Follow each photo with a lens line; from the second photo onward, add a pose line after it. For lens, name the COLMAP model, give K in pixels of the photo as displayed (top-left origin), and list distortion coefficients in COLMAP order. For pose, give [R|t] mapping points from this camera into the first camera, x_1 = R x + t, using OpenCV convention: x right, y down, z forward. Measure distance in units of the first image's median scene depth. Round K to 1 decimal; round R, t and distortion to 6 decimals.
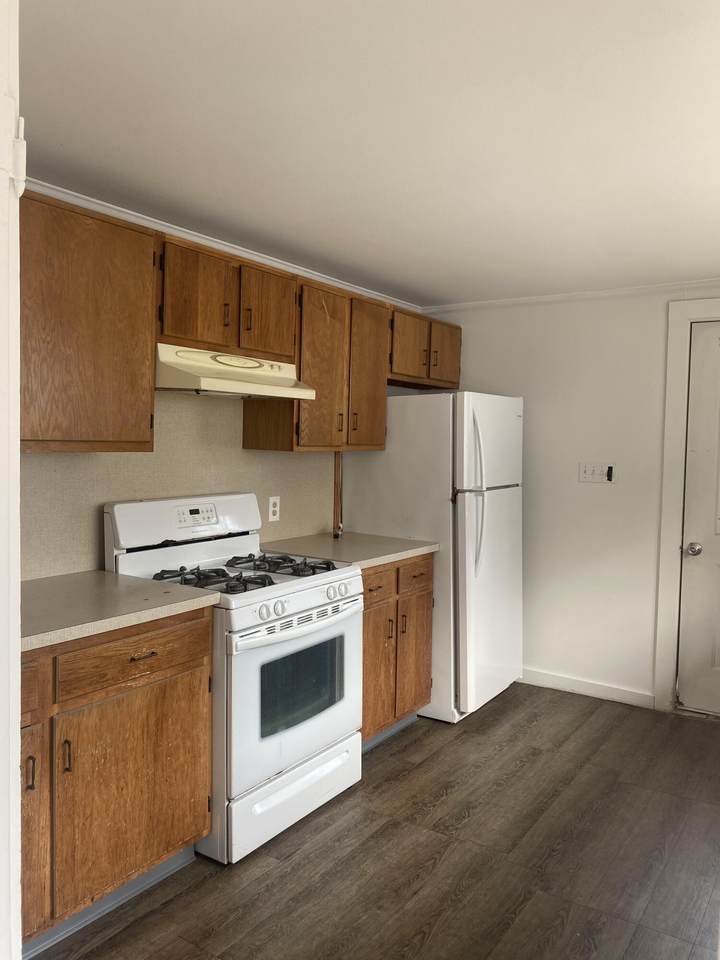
lens RADIAL K [[738.9, 0, 360.2], [0, 738.9, 481.6], [0, 0, 1]] dist [0.020030, -0.005664]
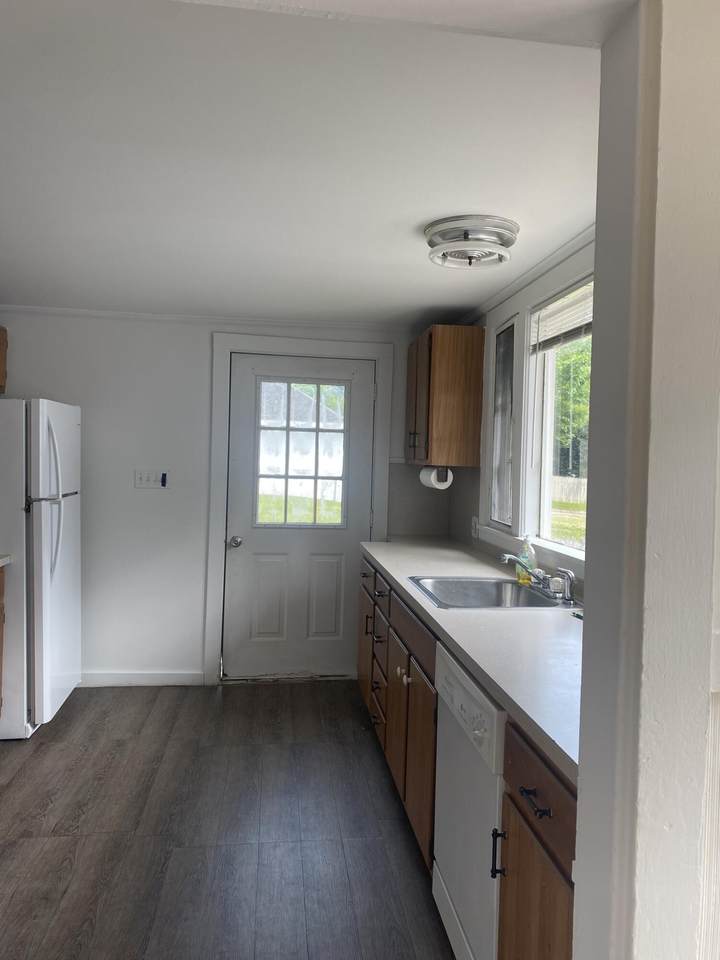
lens RADIAL K [[738.9, 0, 359.6], [0, 738.9, 479.5], [0, 0, 1]] dist [0.020030, -0.005664]
pose [[0.761413, -0.016228, 0.648064, -0.175474], [0.023519, 0.999720, -0.002598, -0.001527], [-0.647840, 0.017220, 0.761582, -0.035240]]
